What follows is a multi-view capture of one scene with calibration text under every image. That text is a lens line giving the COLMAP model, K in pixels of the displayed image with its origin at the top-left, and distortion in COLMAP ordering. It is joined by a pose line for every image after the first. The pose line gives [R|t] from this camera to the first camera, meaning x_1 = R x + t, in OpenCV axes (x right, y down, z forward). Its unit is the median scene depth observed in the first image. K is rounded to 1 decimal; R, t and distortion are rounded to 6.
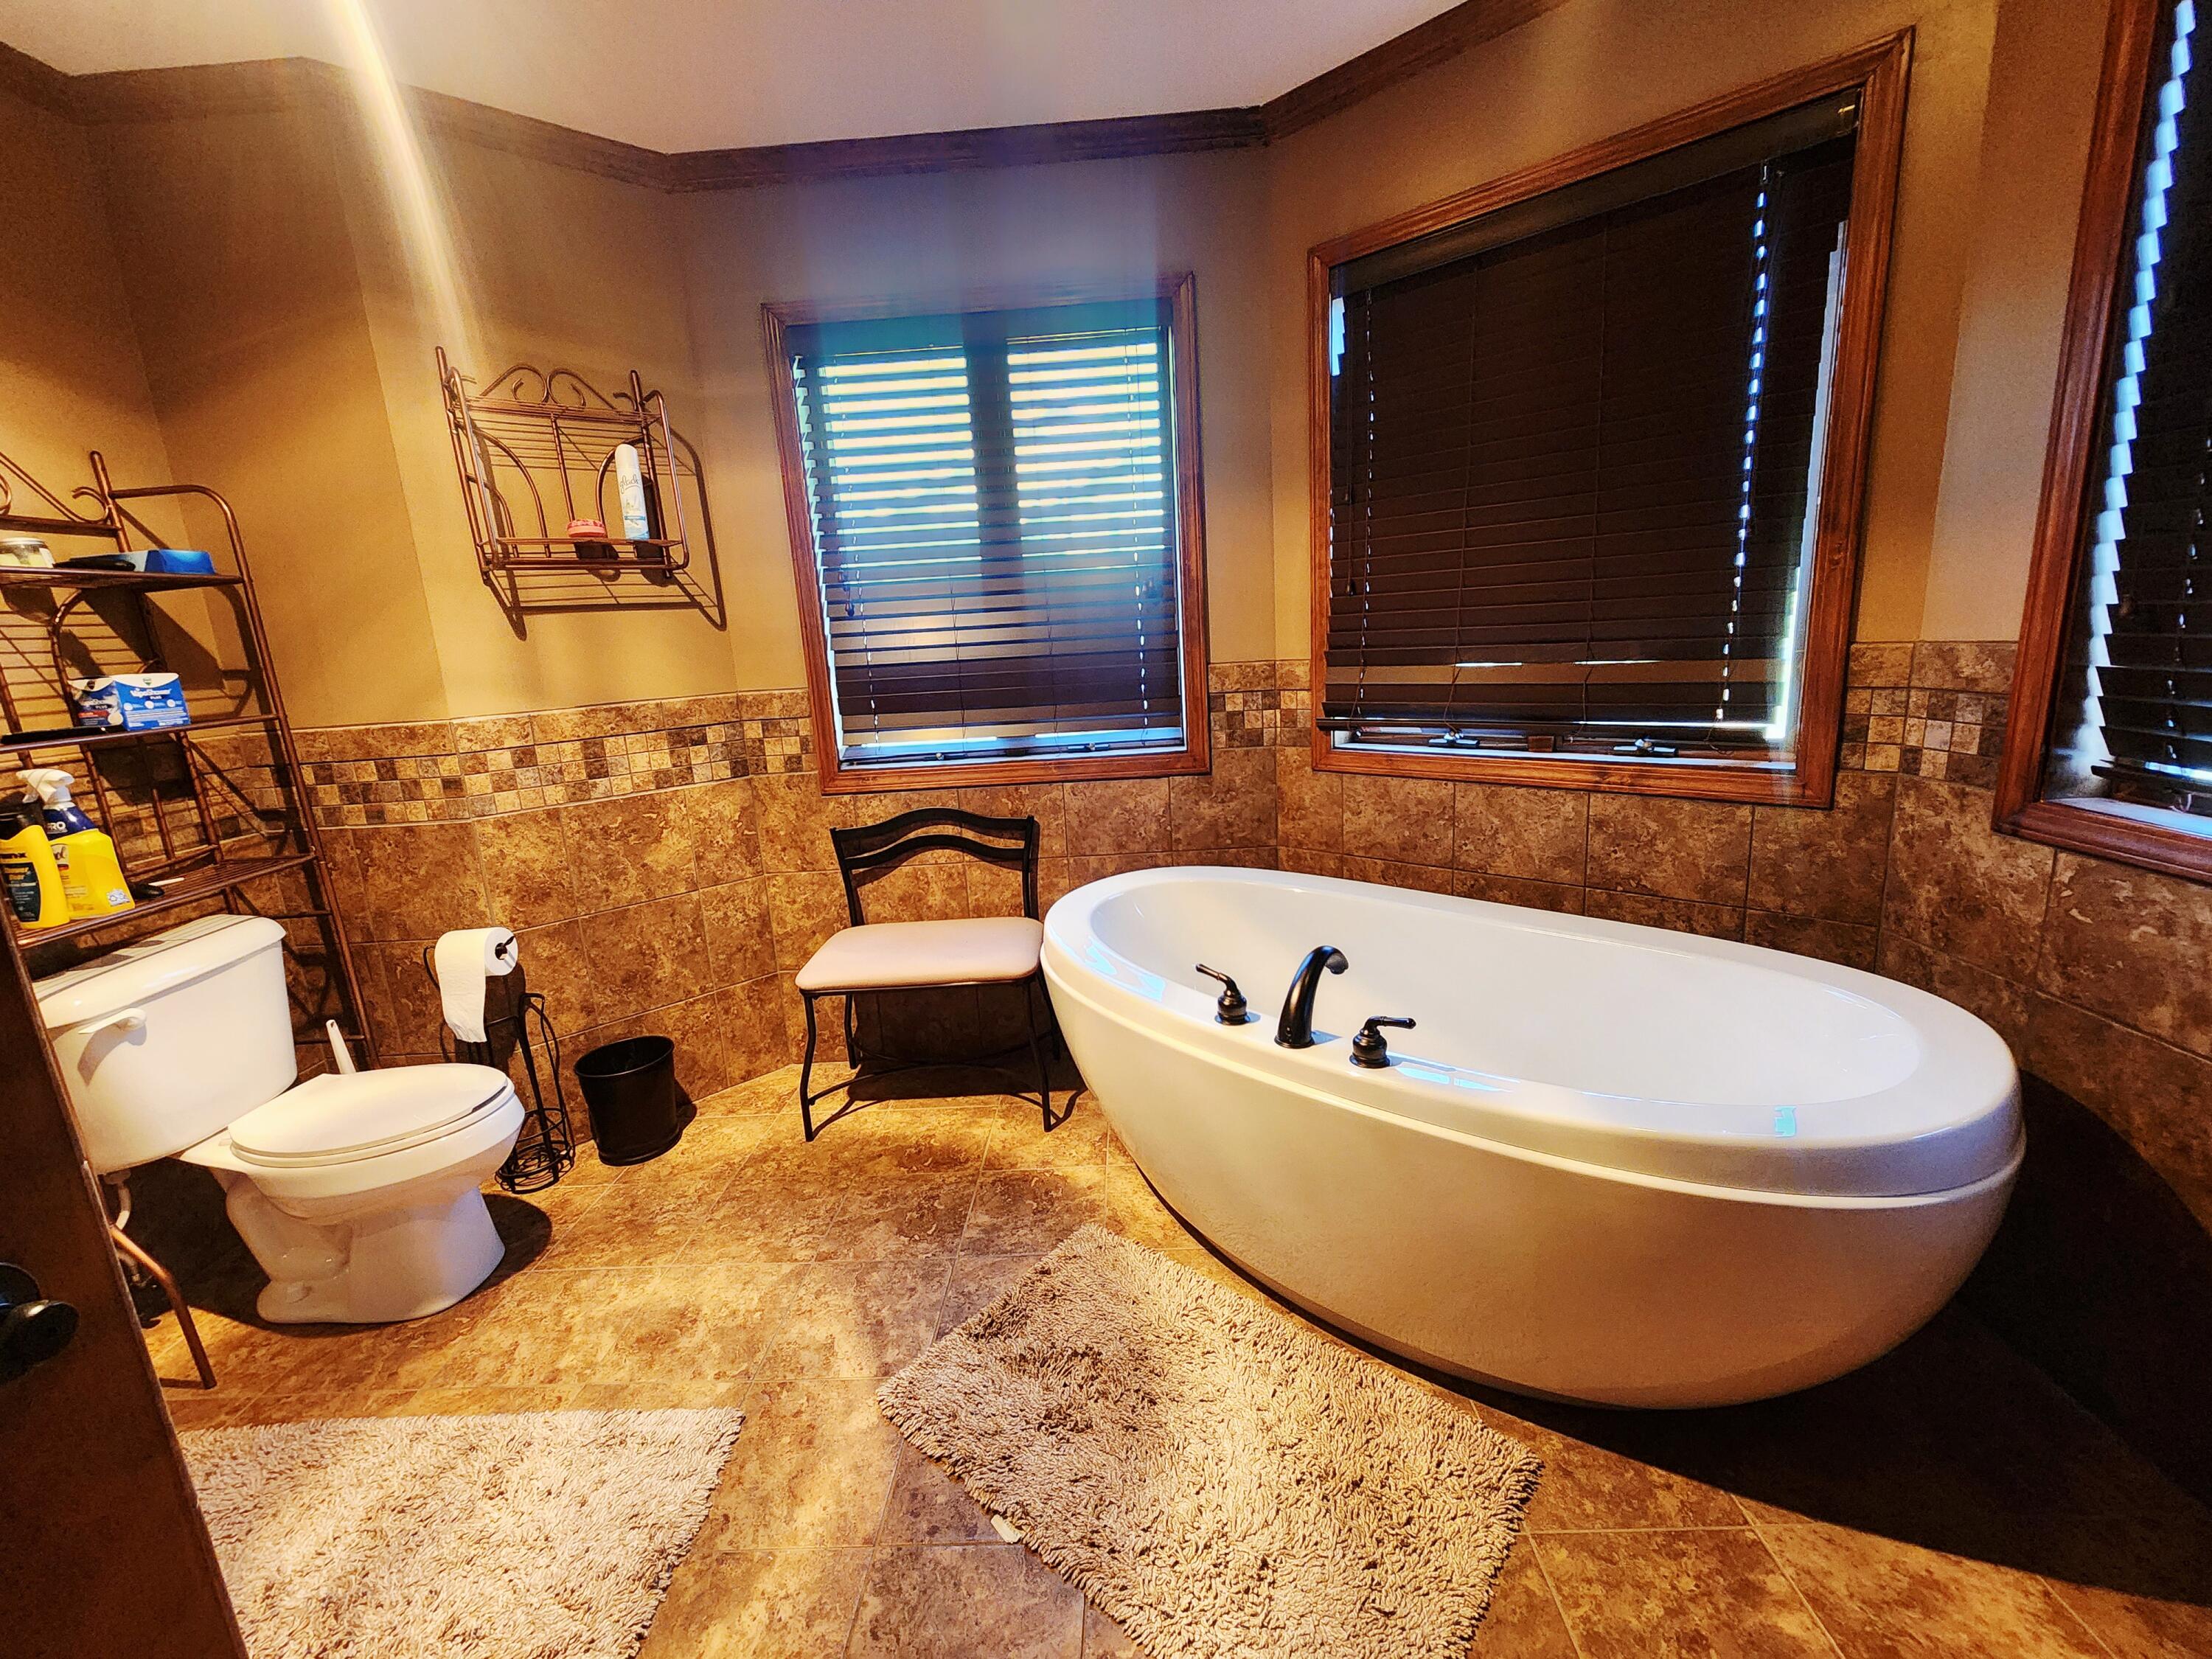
lens RADIAL K [[906.9, 0, 1106.9], [0, 906.9, 814.3], [0, 0, 1]] dist [0.001633, -0.000107]
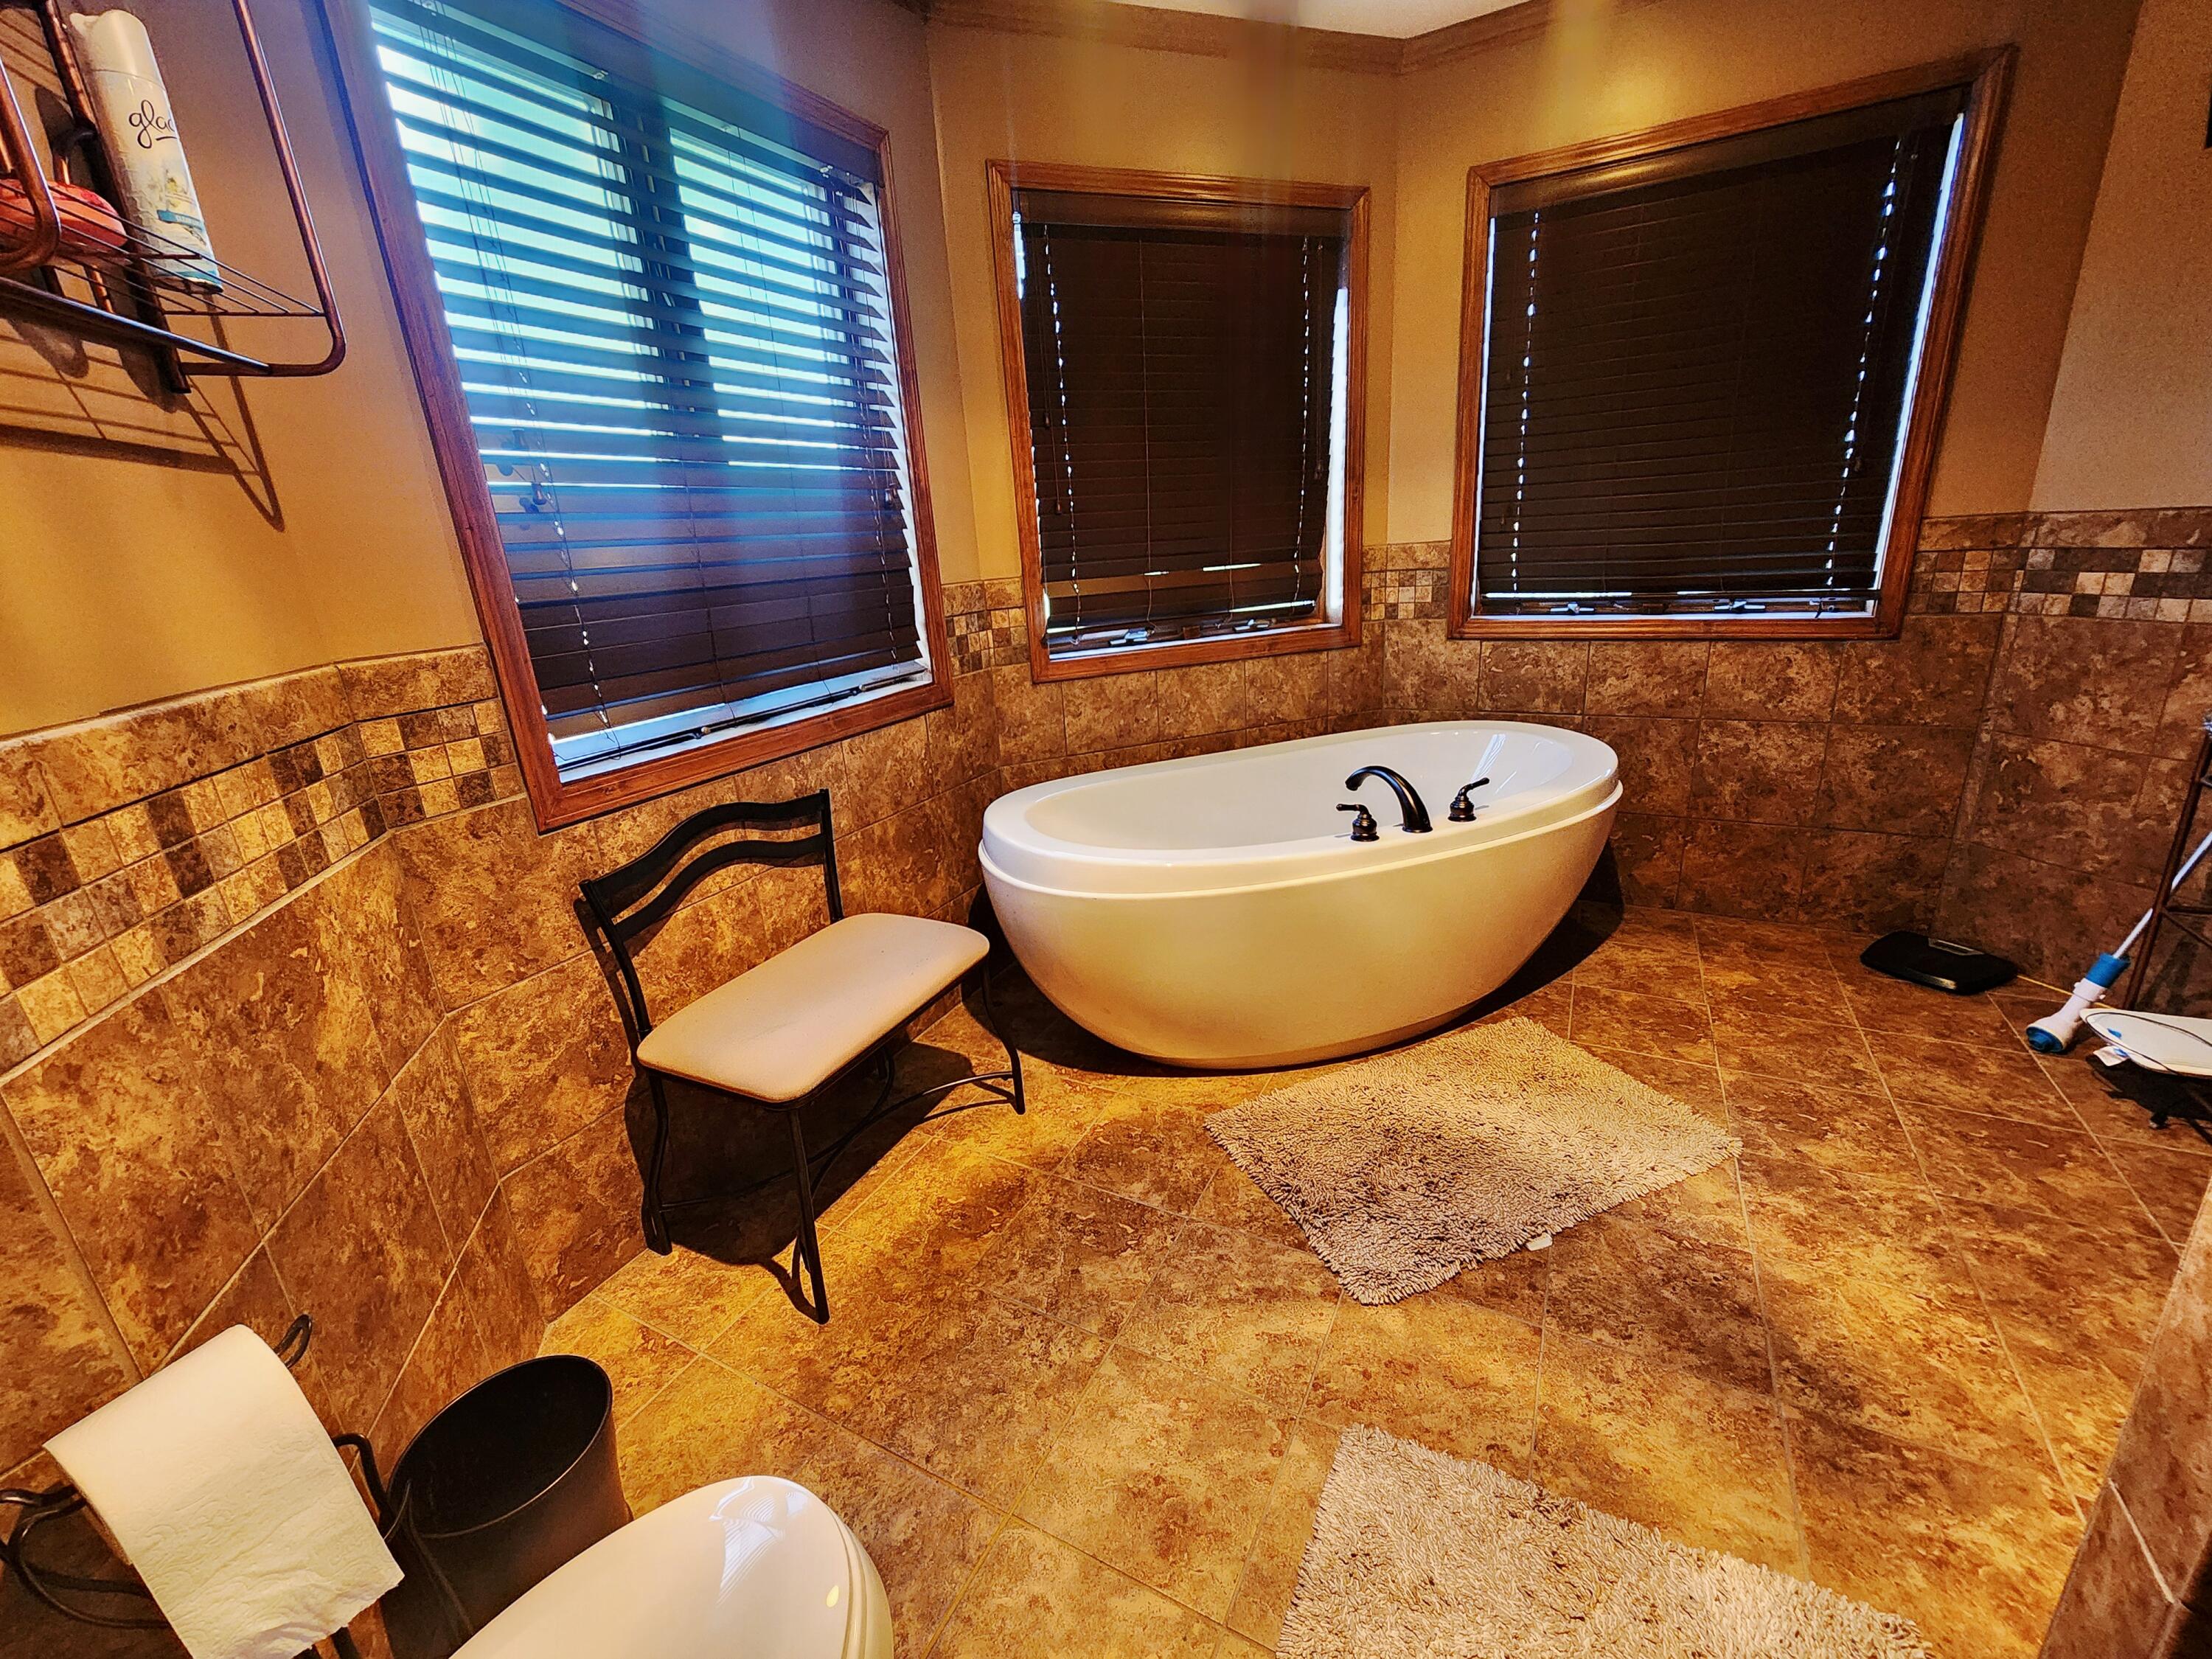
lens RADIAL K [[906.9, 0, 1106.9], [0, 906.9, 814.3], [0, 0, 1]] dist [0.001633, -0.000107]
pose [[0.446940, -0.235508, 0.863007, -0.721735], [0.218643, 0.964223, 0.149897, -0.045168], [-0.867433, 0.121696, 0.482442, 0.470824]]
